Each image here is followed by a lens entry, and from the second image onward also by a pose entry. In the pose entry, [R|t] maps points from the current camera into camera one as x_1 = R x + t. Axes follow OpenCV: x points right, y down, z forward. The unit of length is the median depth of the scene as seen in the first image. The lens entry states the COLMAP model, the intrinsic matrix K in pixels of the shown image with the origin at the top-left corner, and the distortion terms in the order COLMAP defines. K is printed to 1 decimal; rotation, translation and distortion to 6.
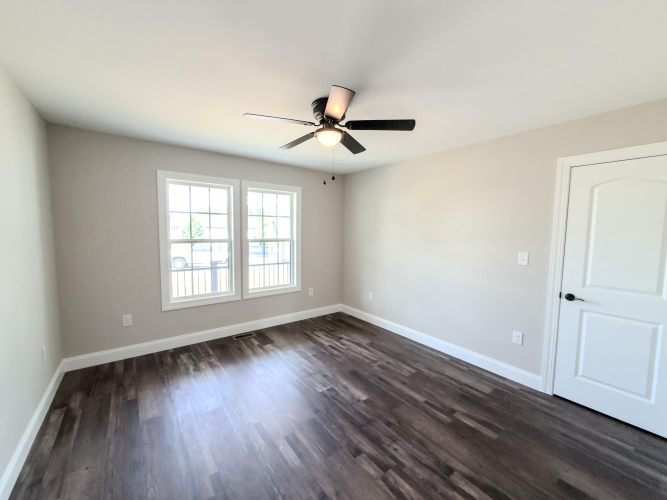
lens RADIAL K [[270.0, 0, 333.5], [0, 270.0, 250.0], [0, 0, 1]] dist [-0.000363, 0.000118]
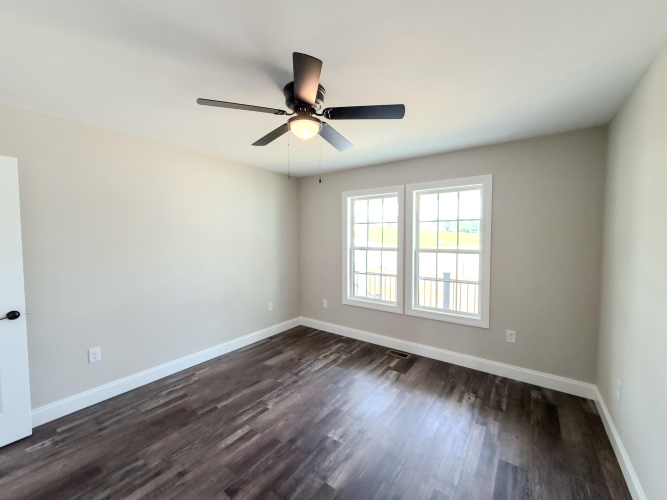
lens RADIAL K [[277.9, 0, 331.9], [0, 277.9, 247.5], [0, 0, 1]] dist [0.000058, -0.000034]
pose [[0.281319, 0.021708, -0.959369, 0.544124], [-0.069518, 0.997578, 0.002187, -0.029540], [0.957093, 0.066078, 0.282146, 0.539511]]
